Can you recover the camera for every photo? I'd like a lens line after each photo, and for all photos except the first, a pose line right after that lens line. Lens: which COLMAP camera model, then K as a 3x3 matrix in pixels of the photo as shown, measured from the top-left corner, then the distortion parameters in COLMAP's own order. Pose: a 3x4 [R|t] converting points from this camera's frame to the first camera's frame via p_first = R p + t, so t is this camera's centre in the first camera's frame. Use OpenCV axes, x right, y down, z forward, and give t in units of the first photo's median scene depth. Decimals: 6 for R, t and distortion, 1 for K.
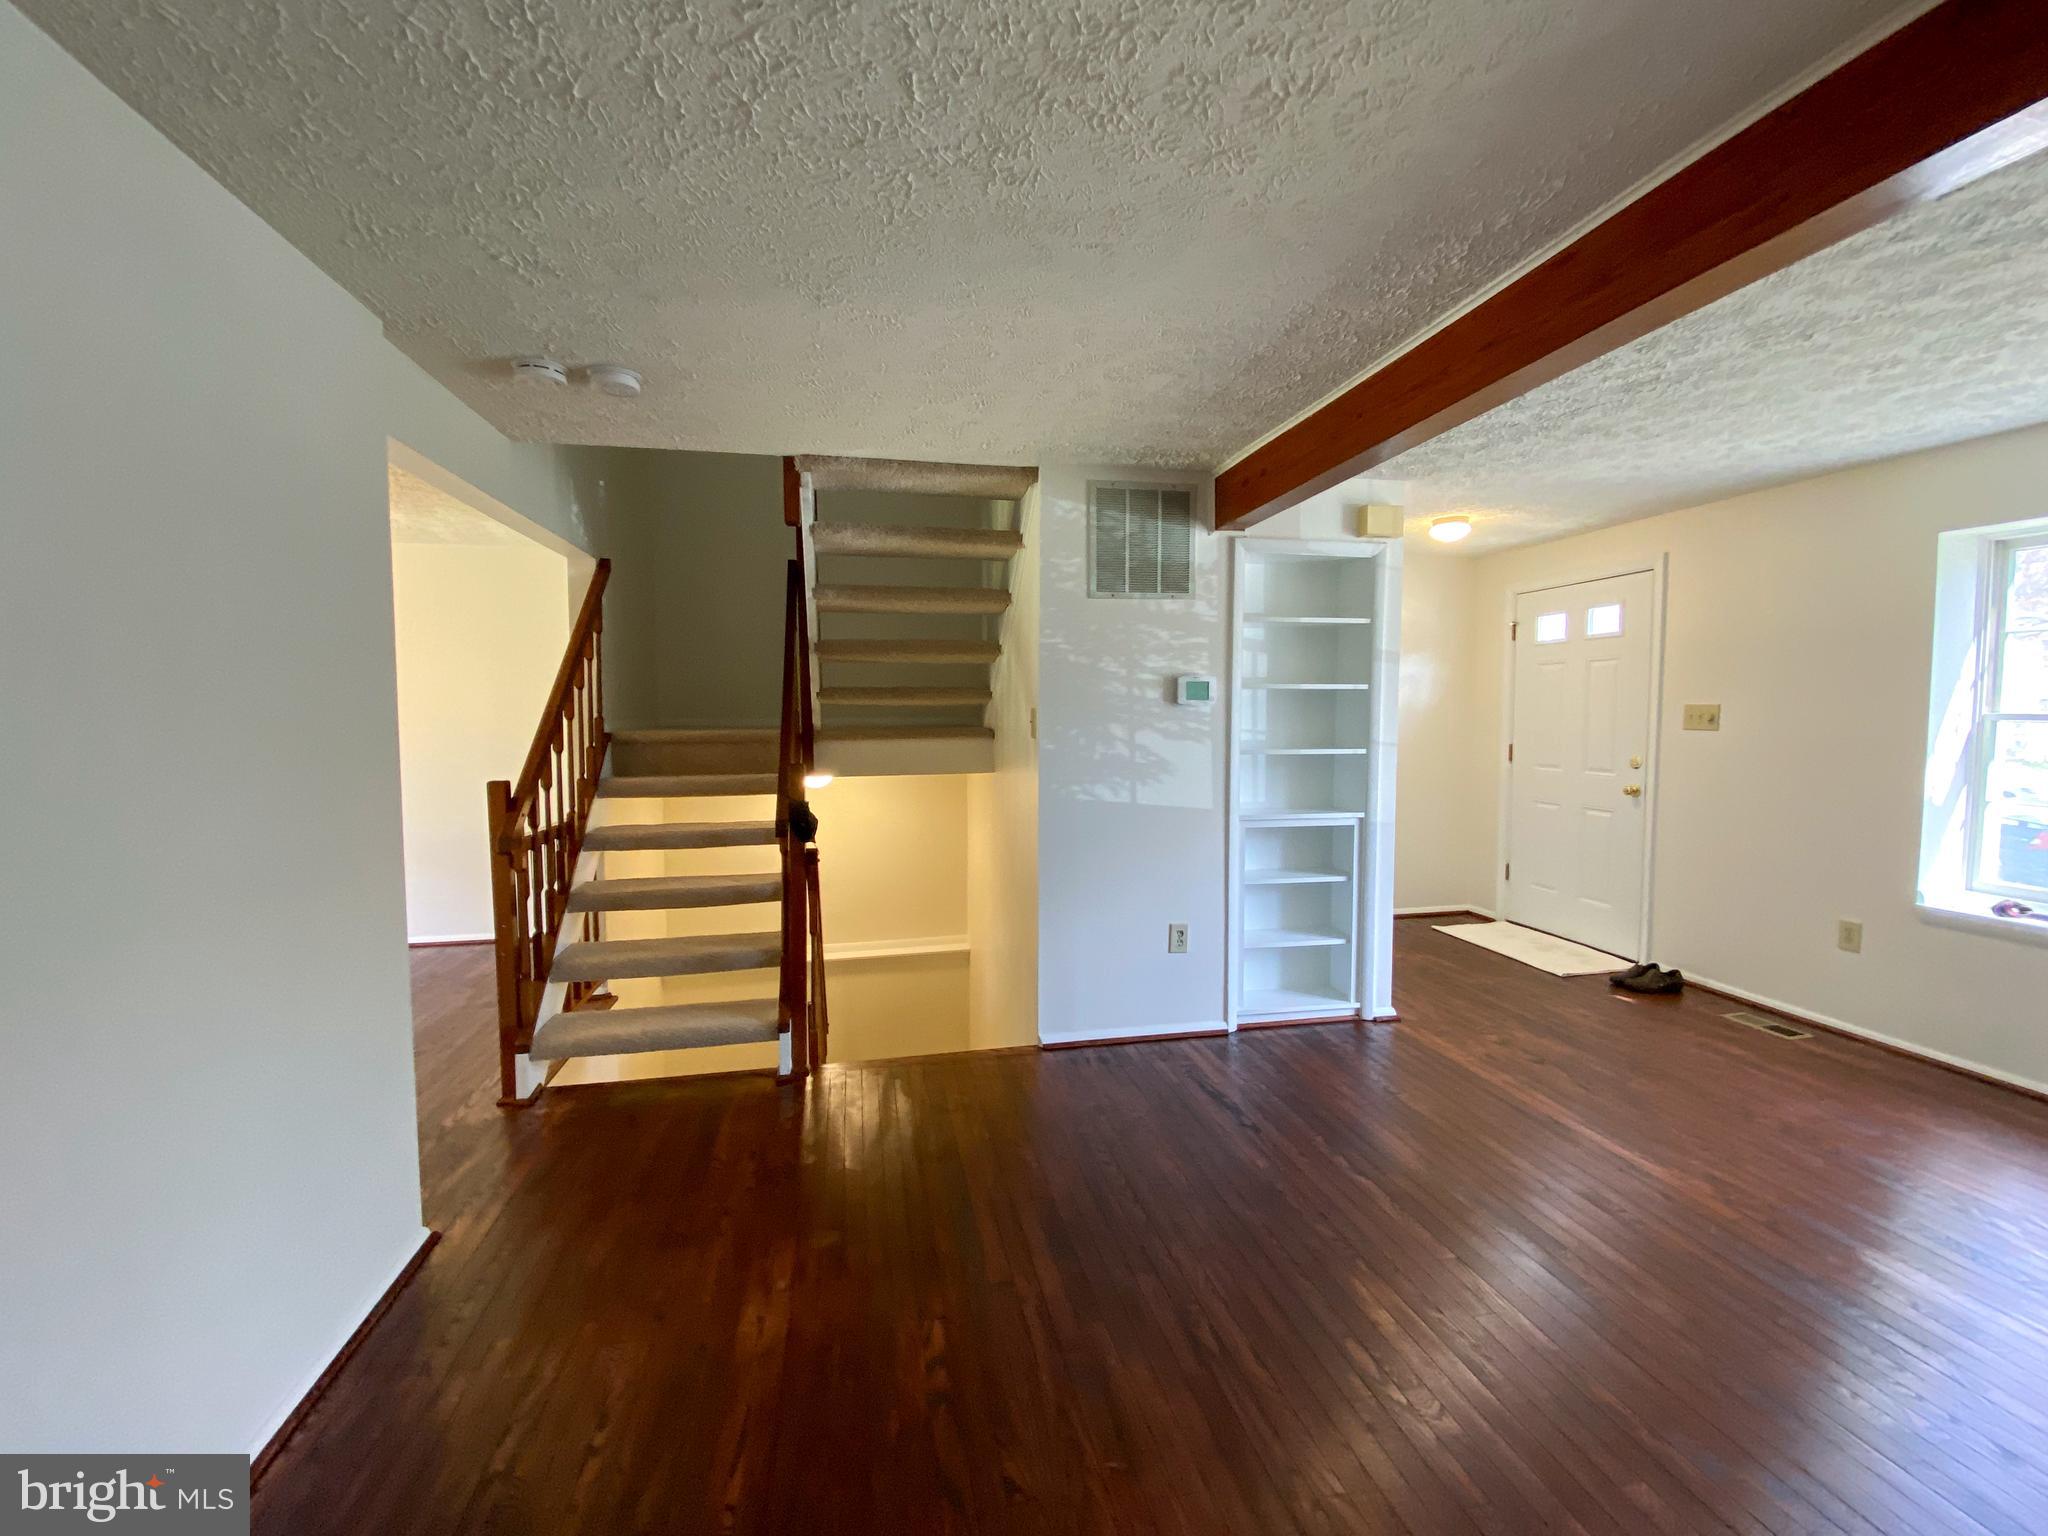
lens RADIAL K [[841.0, 0, 1029.5], [0, 841.0, 763.4], [0, 0, 1]] dist [0.039633, -0.036388]
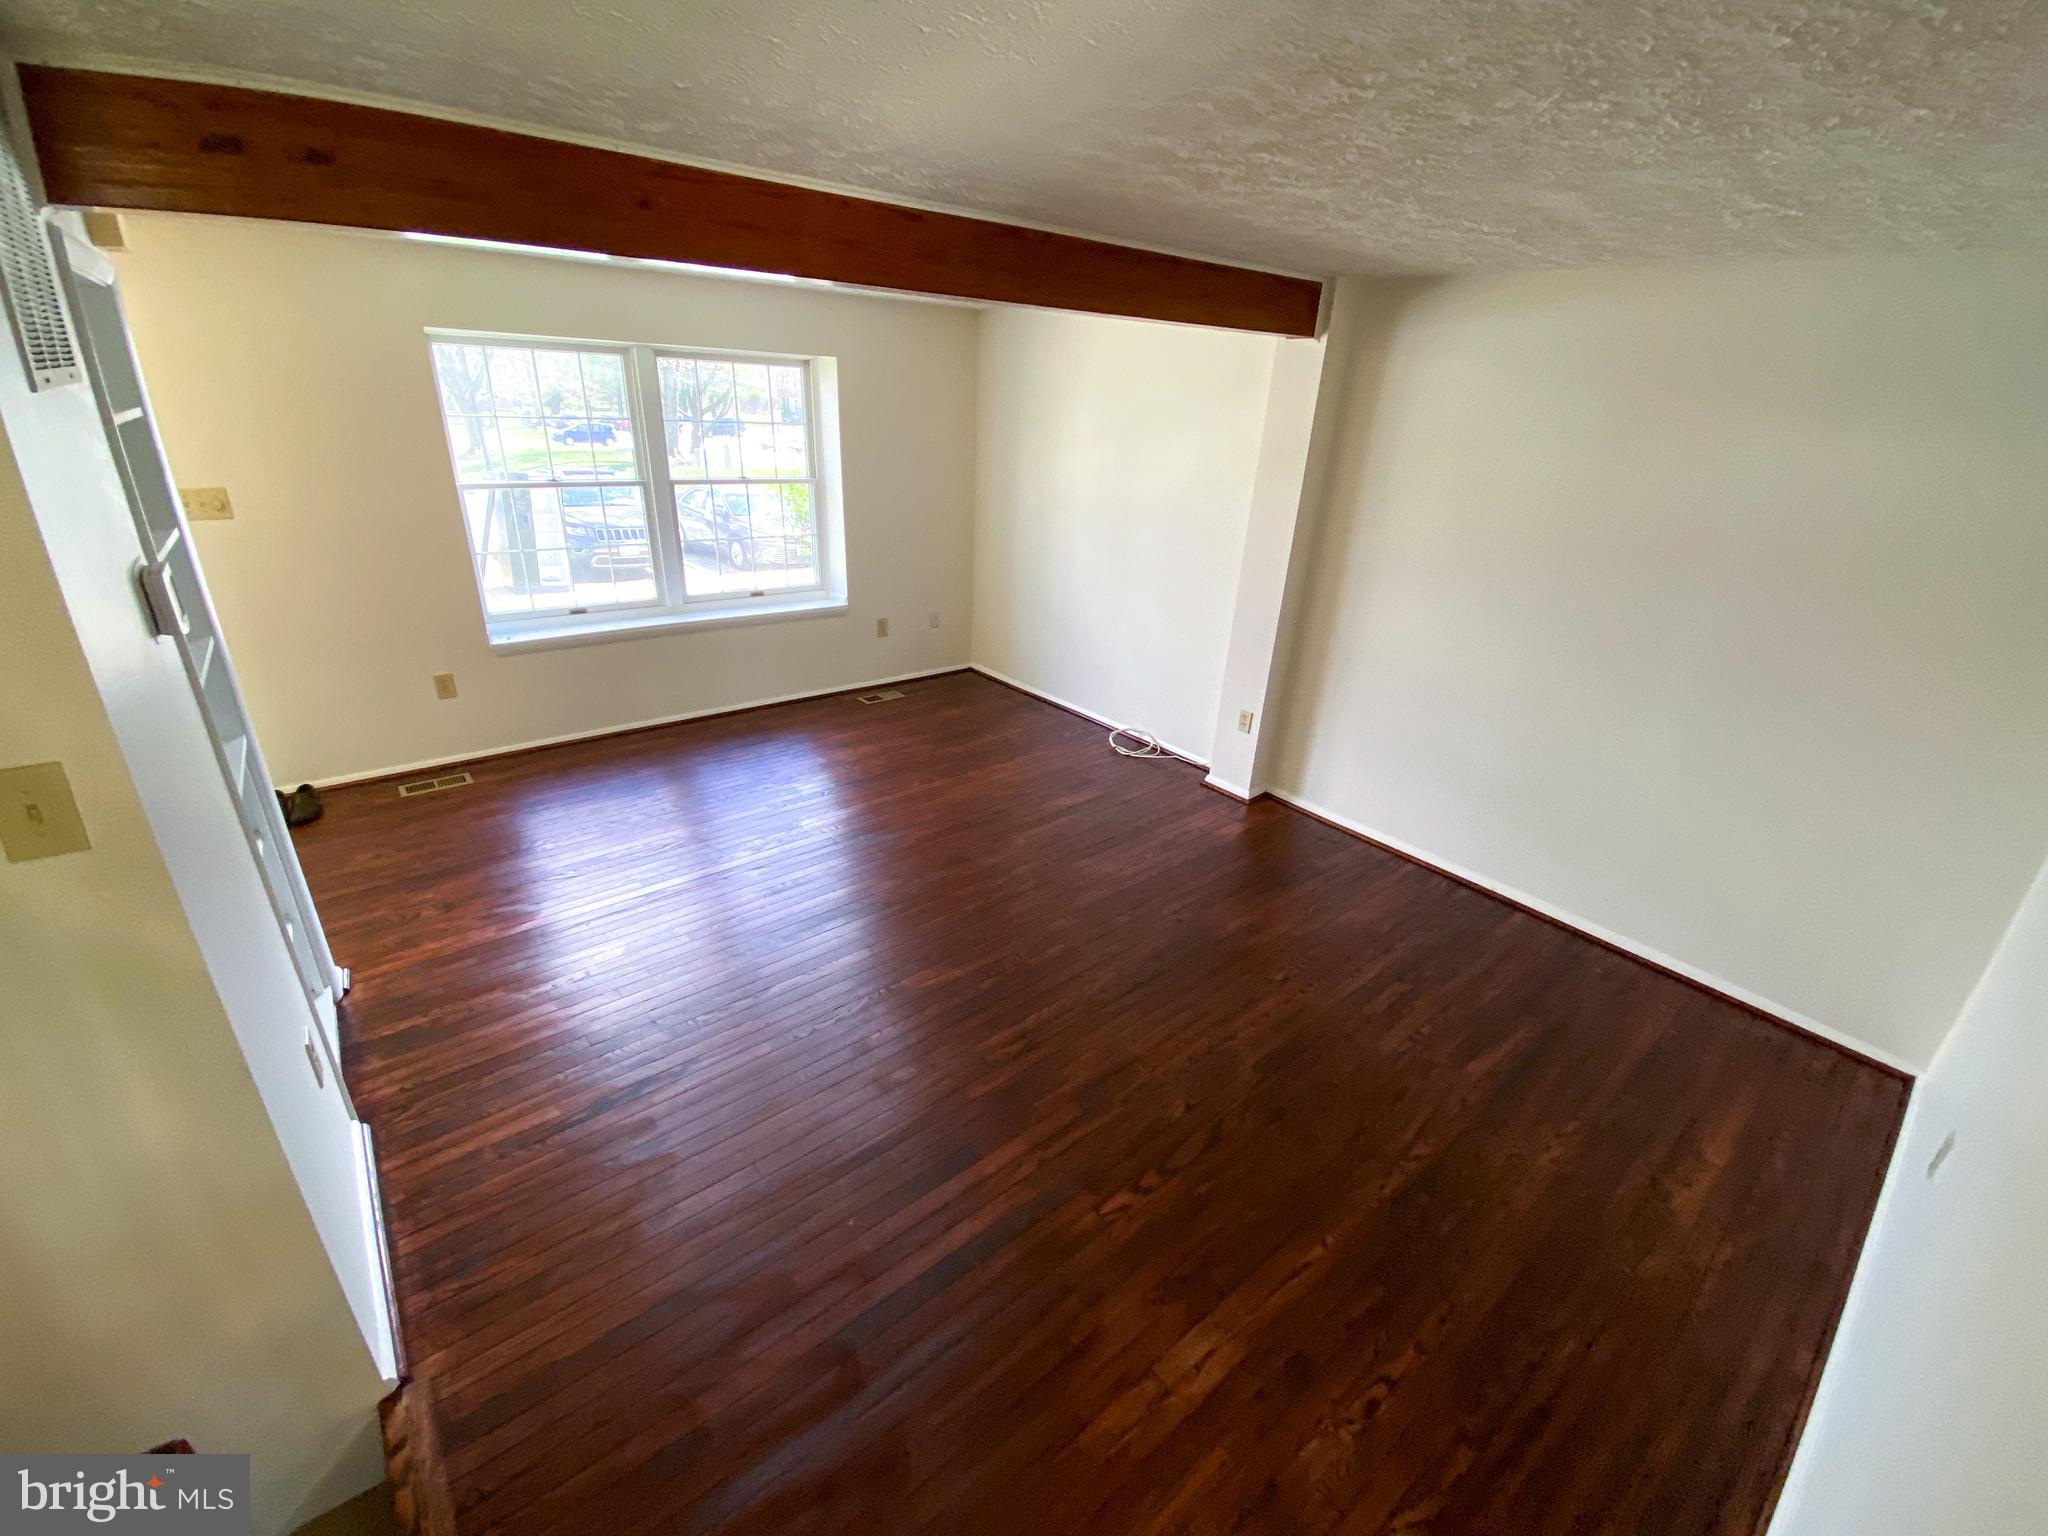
lens RADIAL K [[841.0, 0, 1029.5], [0, 841.0, 763.4], [0, 0, 1]] dist [0.039633, -0.036388]
pose [[-0.471639, -0.365202, 0.802611, -0.669554], [0.004141, 0.909277, 0.416171, -0.306567], [-0.881782, 0.199606, -0.427338, 1.301878]]
